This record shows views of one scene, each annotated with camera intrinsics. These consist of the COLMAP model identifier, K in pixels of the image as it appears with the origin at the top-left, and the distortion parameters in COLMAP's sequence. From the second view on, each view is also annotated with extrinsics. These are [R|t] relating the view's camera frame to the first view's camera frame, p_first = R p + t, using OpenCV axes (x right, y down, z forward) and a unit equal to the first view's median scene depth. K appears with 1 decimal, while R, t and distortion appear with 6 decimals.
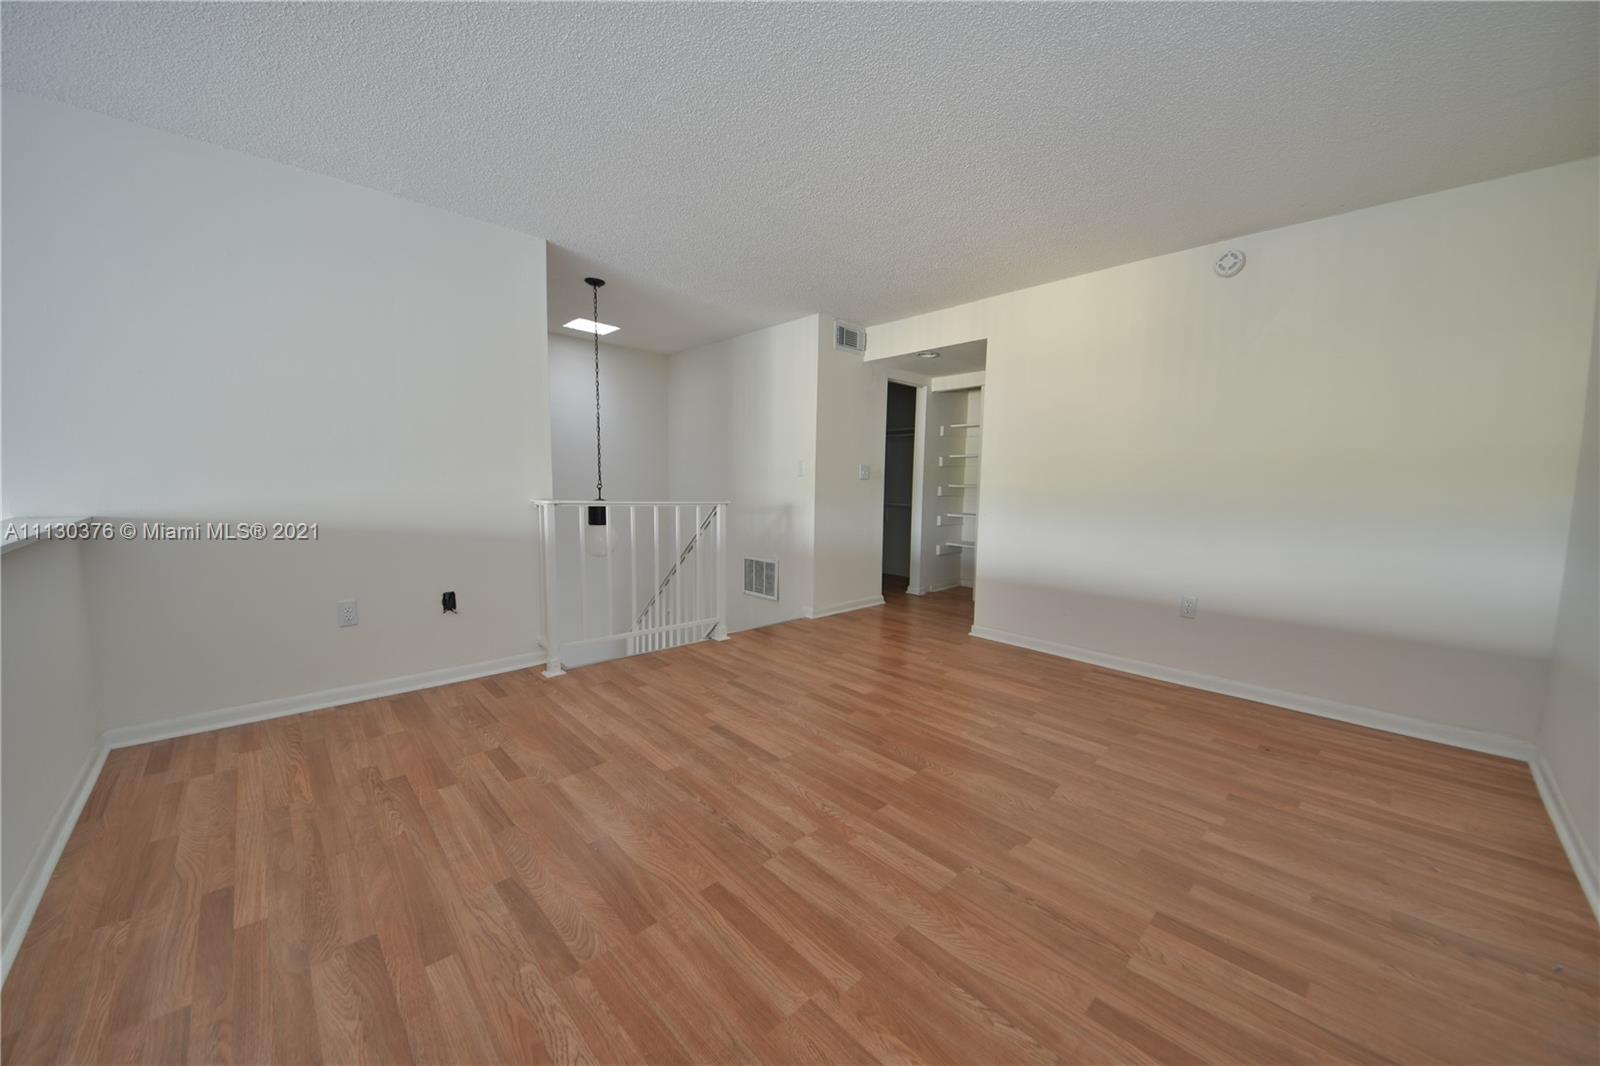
lens RADIAL K [[566.8, 0, 818.3], [0, 566.8, 531.9], [0, 0, 1]] dist [0.042620, -0.028391]
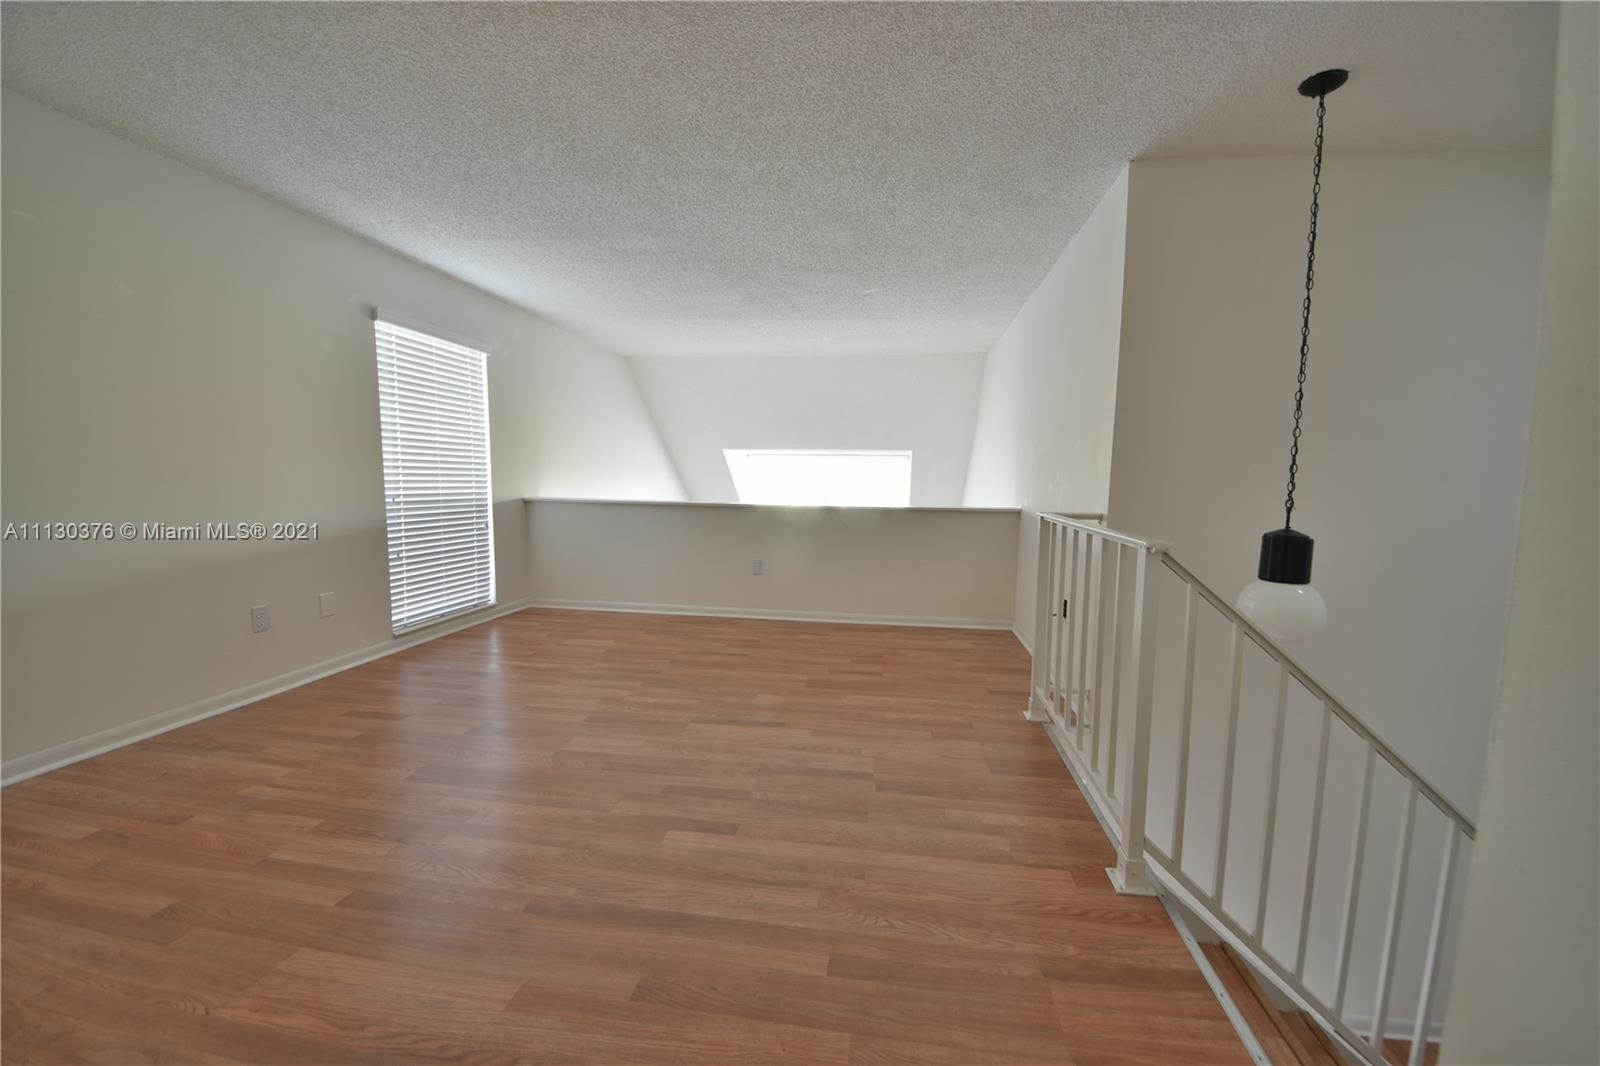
lens RADIAL K [[566.8, 0, 818.3], [0, 566.8, 531.9], [0, 0, 1]] dist [0.042620, -0.028391]
pose [[-0.793397, 0.025343, -0.608176, 0.423779], [-0.080363, 0.986026, 0.145926, -0.167901], [0.603376, 0.164652, -0.780274, 2.023955]]
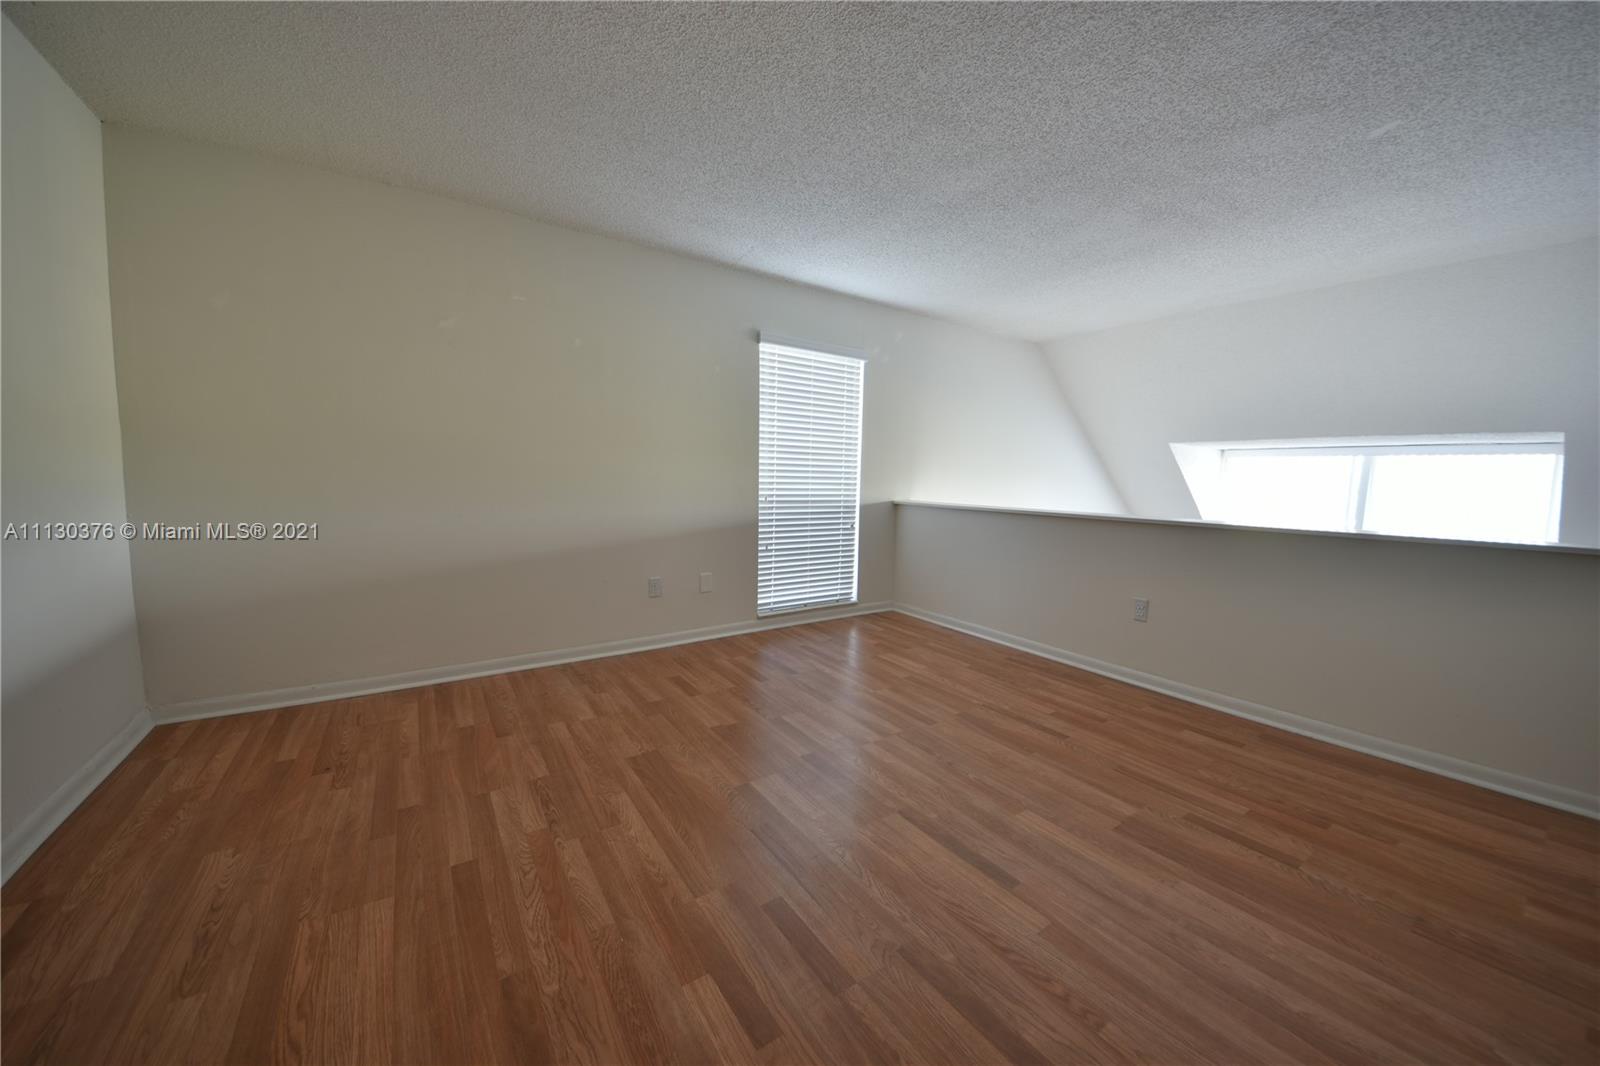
lens RADIAL K [[566.8, 0, 818.3], [0, 566.8, 531.9], [0, 0, 1]] dist [0.042620, -0.028391]
pose [[-0.986028, -0.054015, 0.157579, -0.063784], [-0.024904, 0.983138, 0.181164, -0.156062], [-0.164707, 0.174708, -0.970746, 1.795975]]
